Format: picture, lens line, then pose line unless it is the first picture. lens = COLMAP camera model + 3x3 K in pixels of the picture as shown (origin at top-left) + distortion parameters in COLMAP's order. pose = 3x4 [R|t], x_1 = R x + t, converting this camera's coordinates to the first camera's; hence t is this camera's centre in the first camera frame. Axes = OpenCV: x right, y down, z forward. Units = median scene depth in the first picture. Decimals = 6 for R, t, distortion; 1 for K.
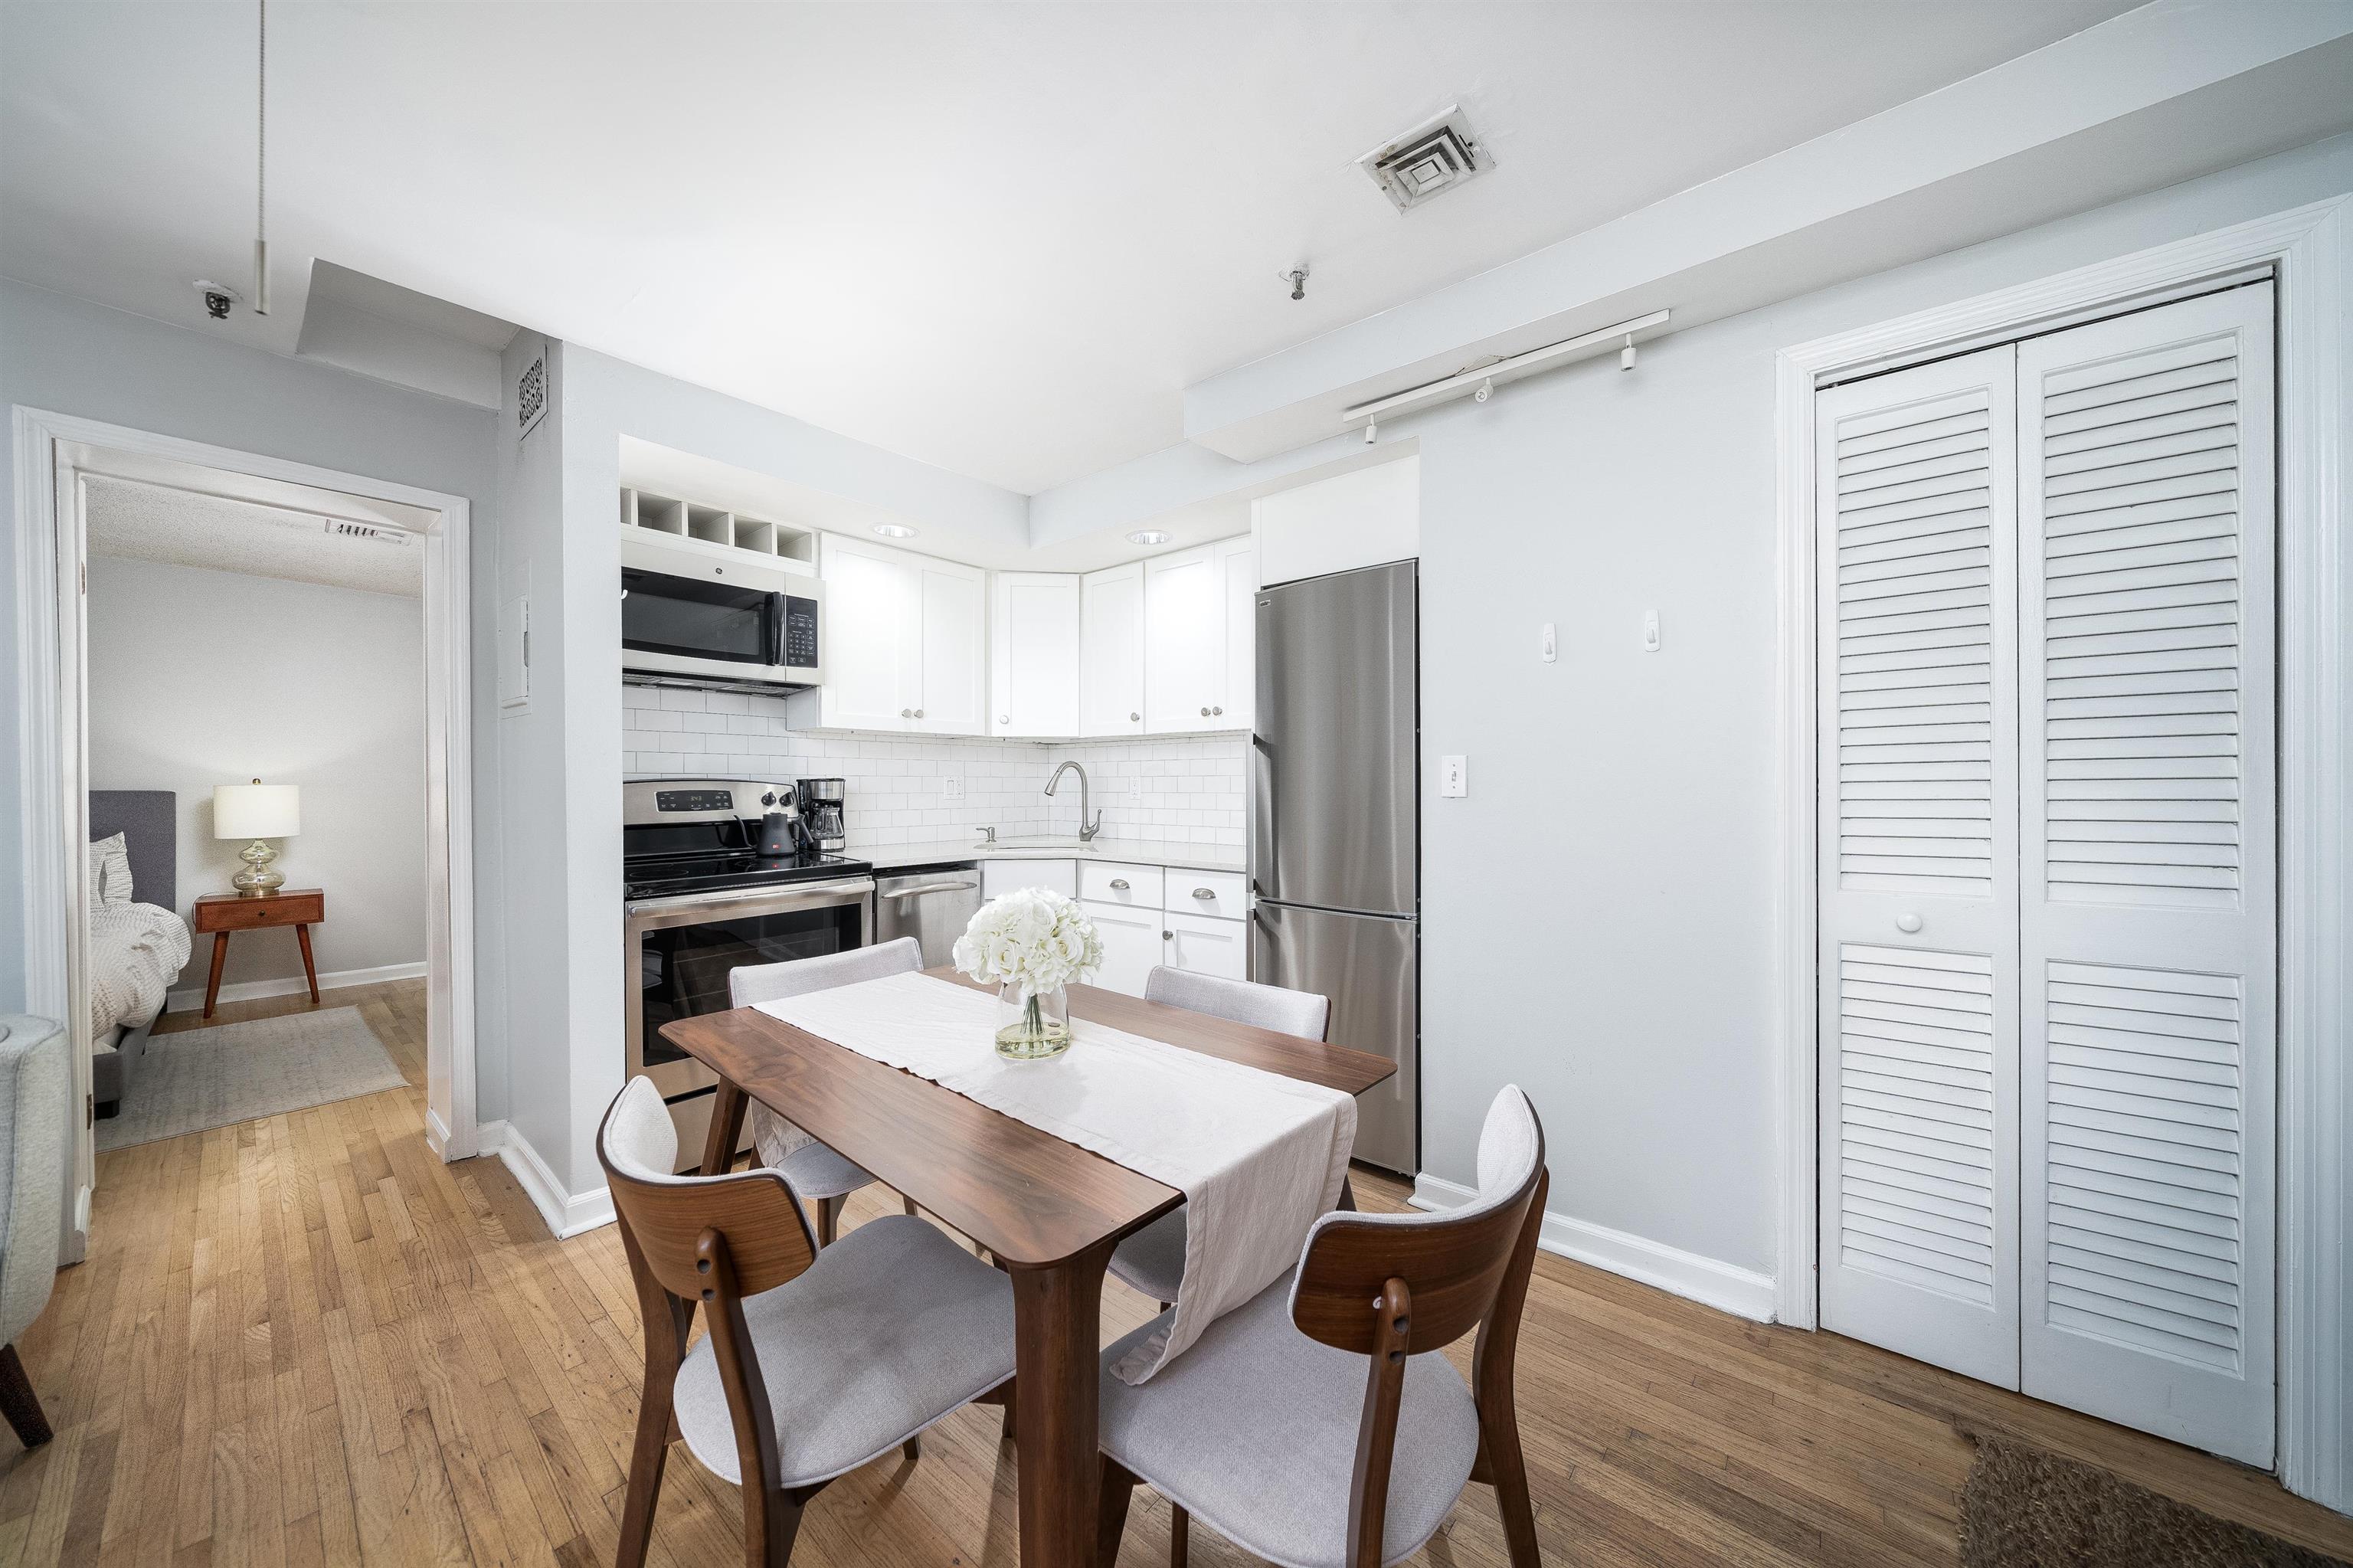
lens RADIAL K [[816.9, 0, 1168.9], [0, 816.9, 797.4], [0, 0, 1]] dist [-0.006301, -0.000184]
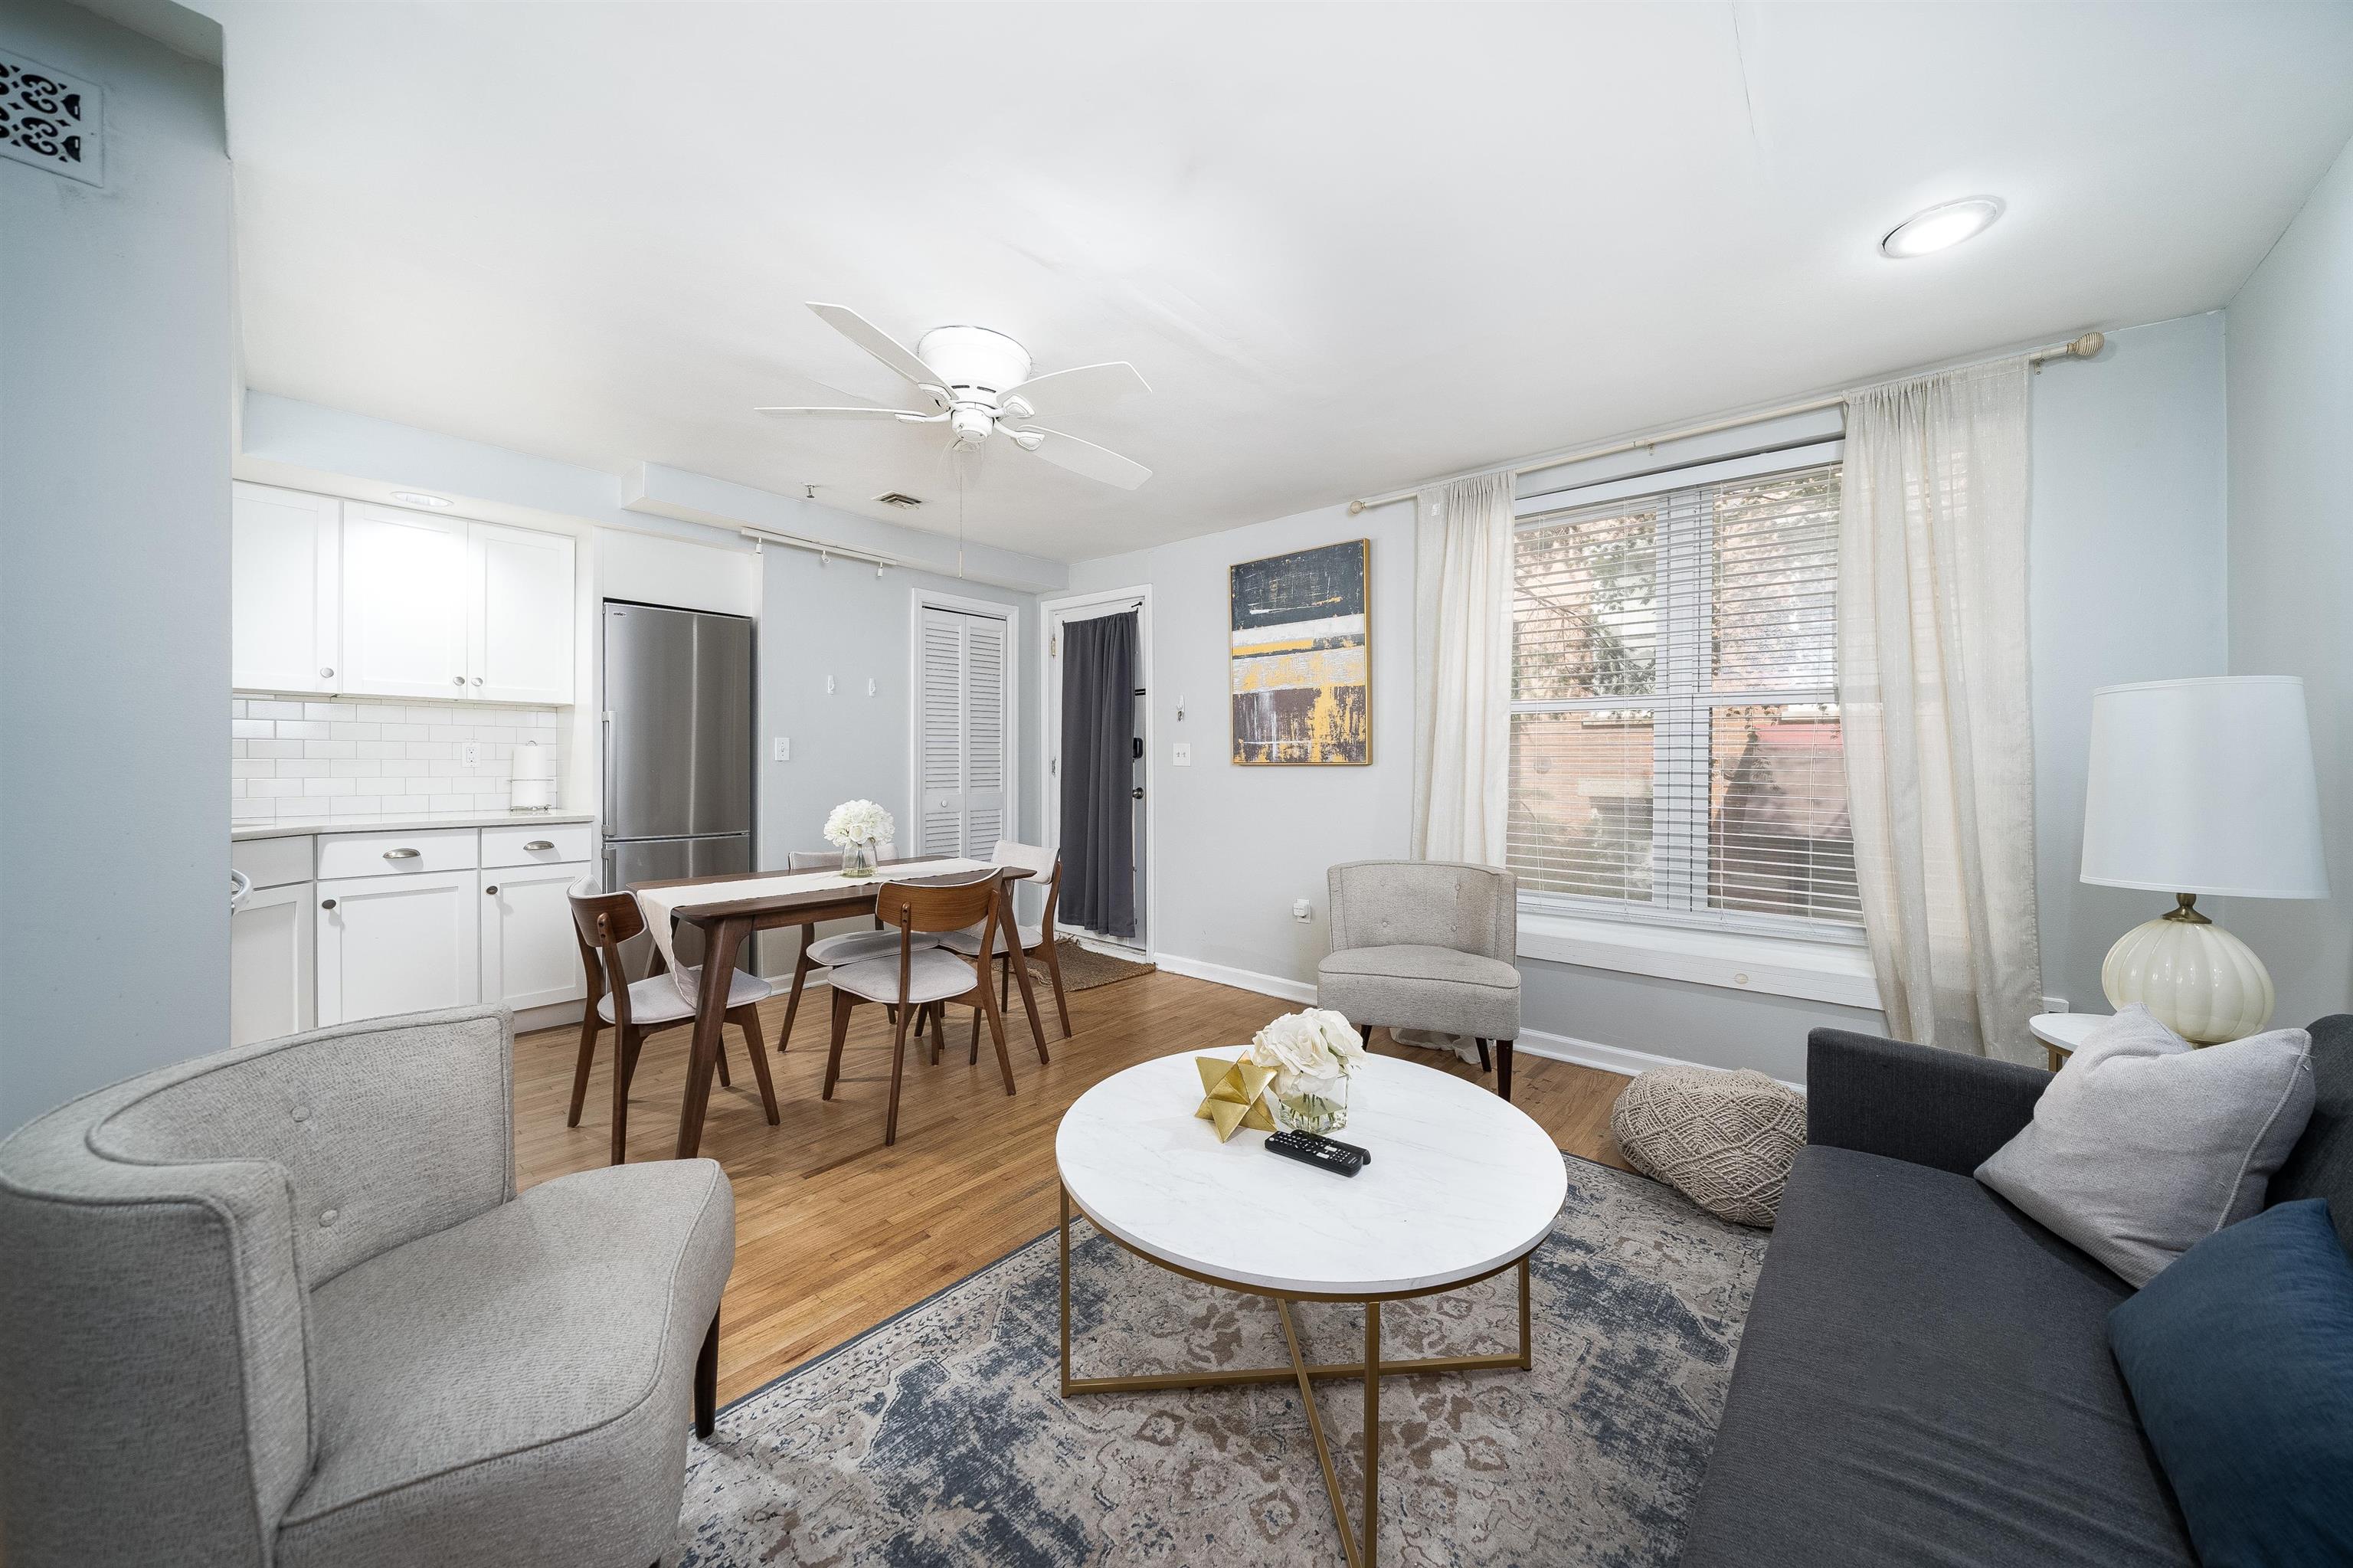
lens RADIAL K [[816.9, 0, 1175.8], [0, 816.9, 770.8], [0, 0, 1]] dist [-0.006301, -0.000184]
pose [[0.005969, -0.011897, 0.999911, -1.087187], [0.005853, 0.999913, 0.011862, 0.003587], [-0.999965, 0.005782, 0.006038, 0.085831]]
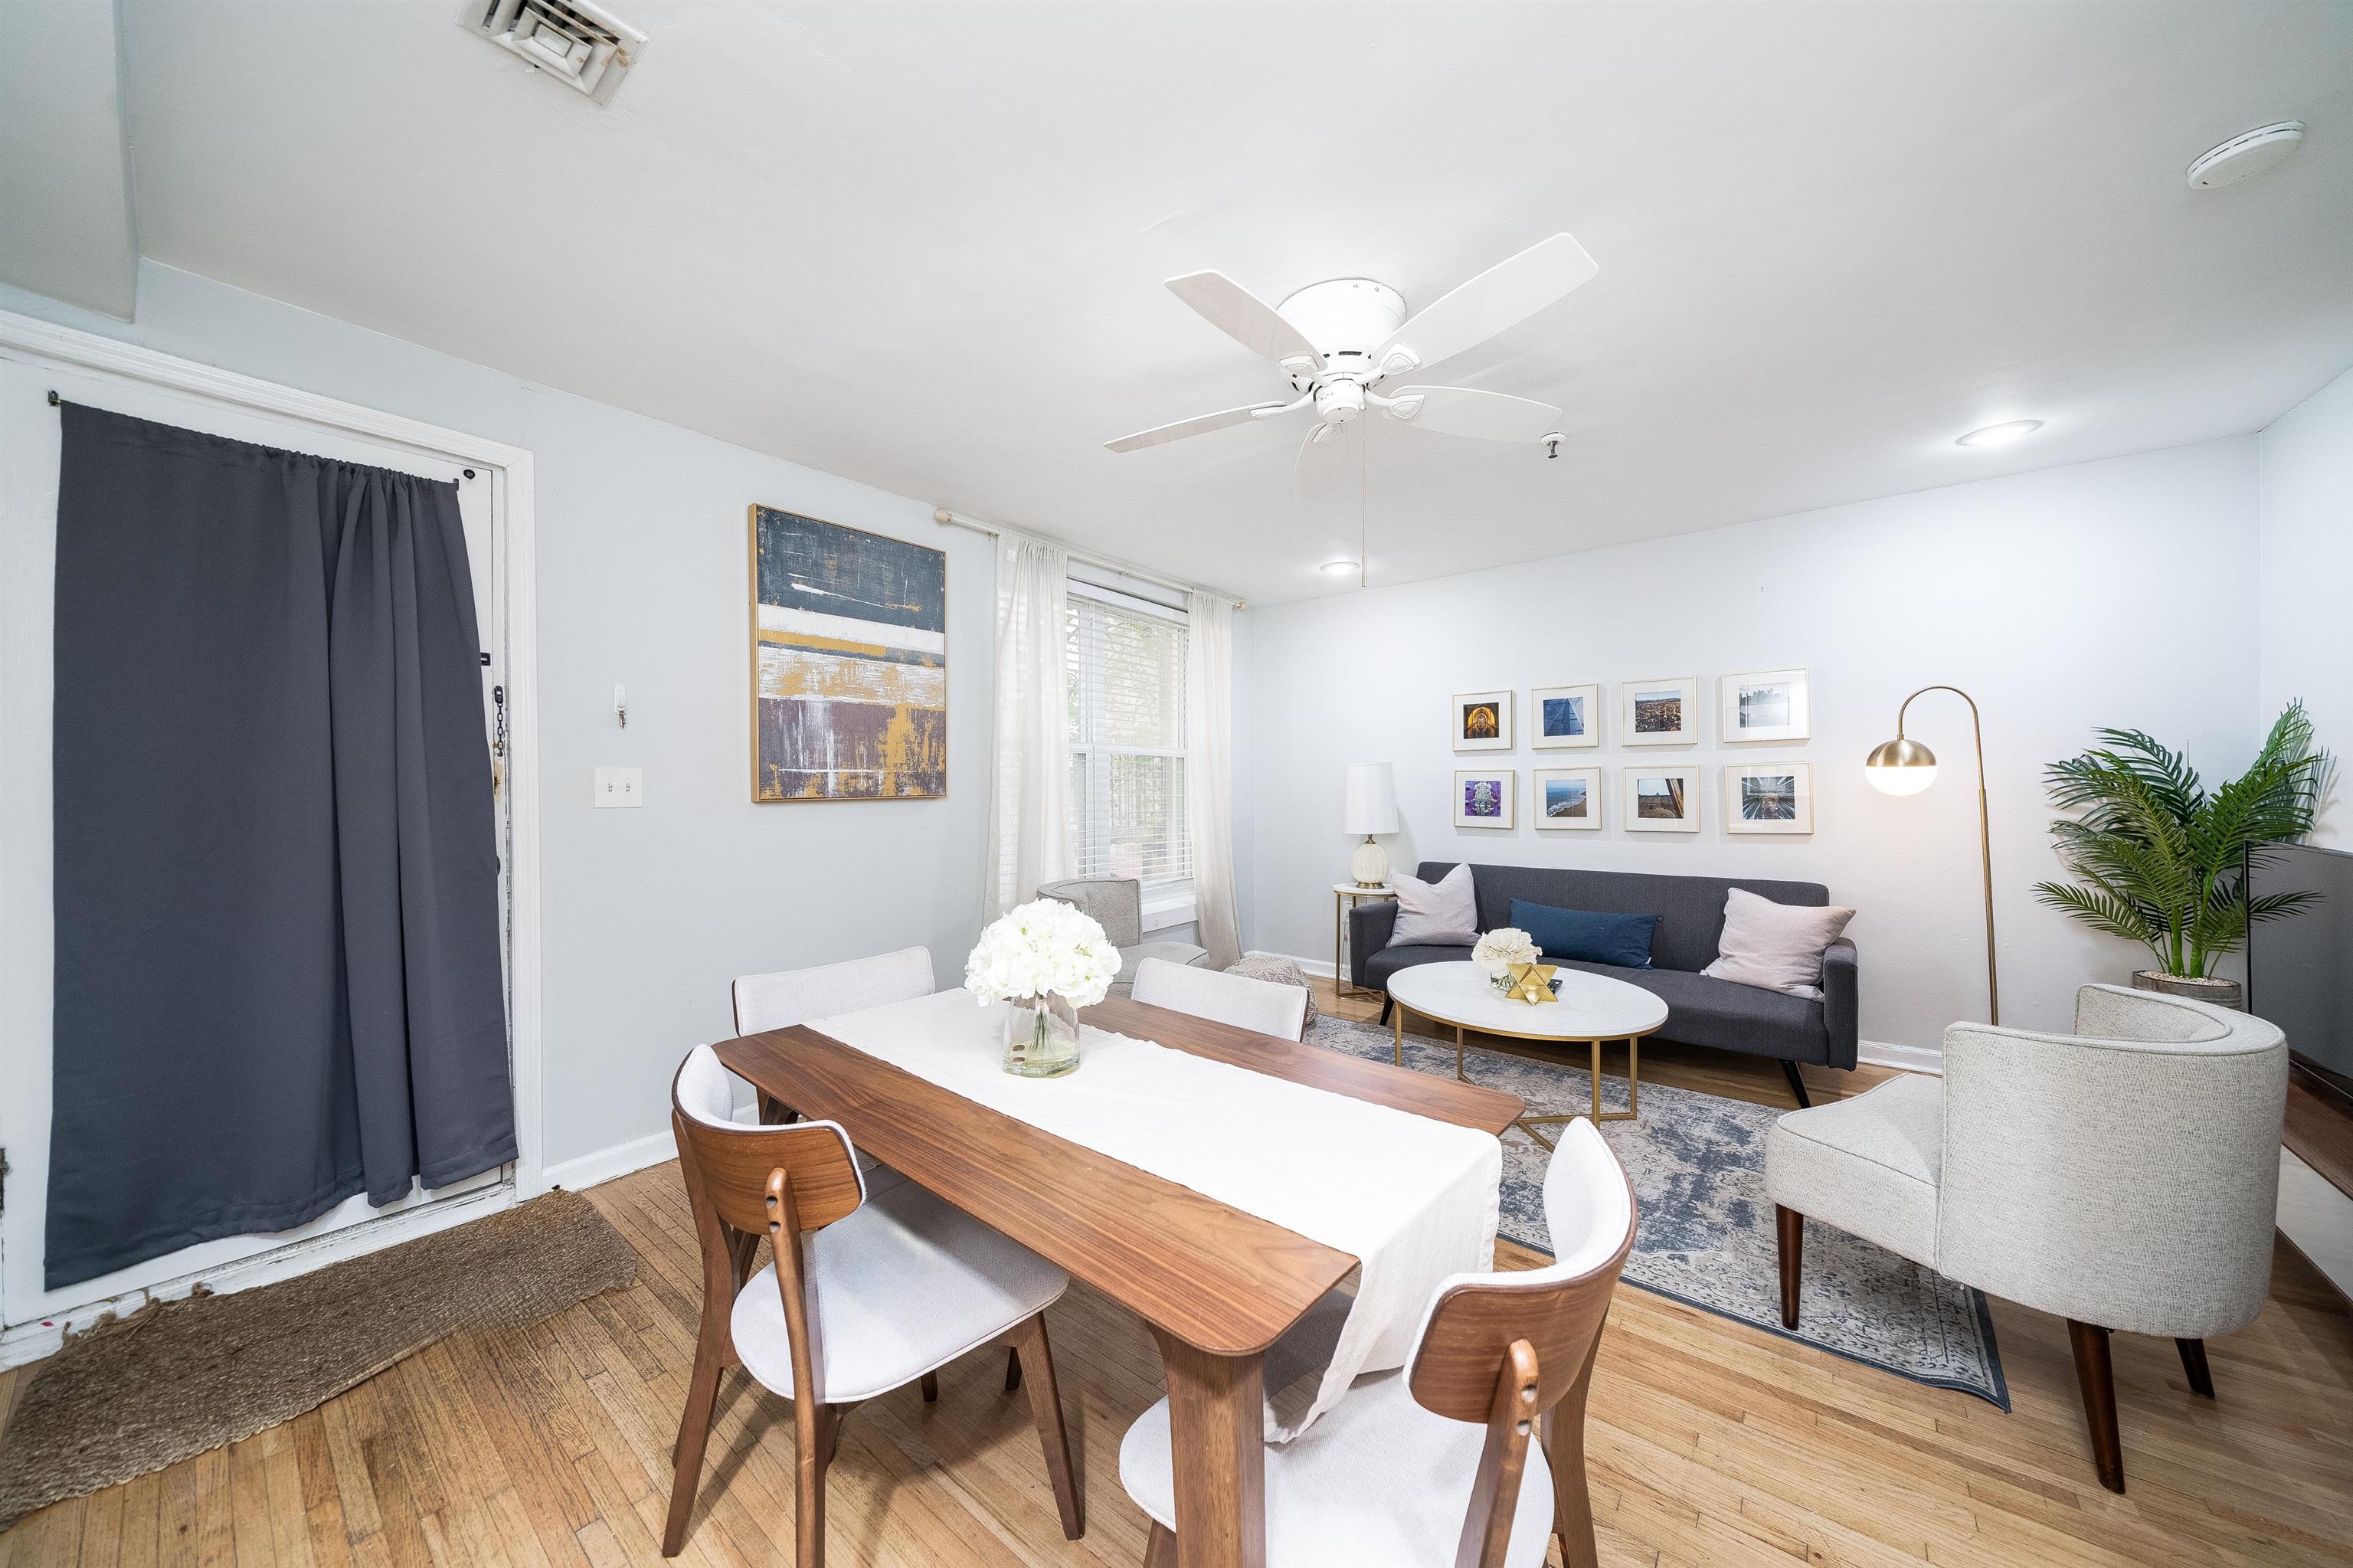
lens RADIAL K [[816.9, 0, 1175.9], [0, 816.9, 786.1], [0, 0, 1]] dist [-0.006301, -0.000184]
pose [[-0.998850, 0.004677, -0.047725, -0.107882], [0.004115, 0.999921, 0.011859, -0.017375], [0.047776, 0.011649, -0.998790, 0.968115]]
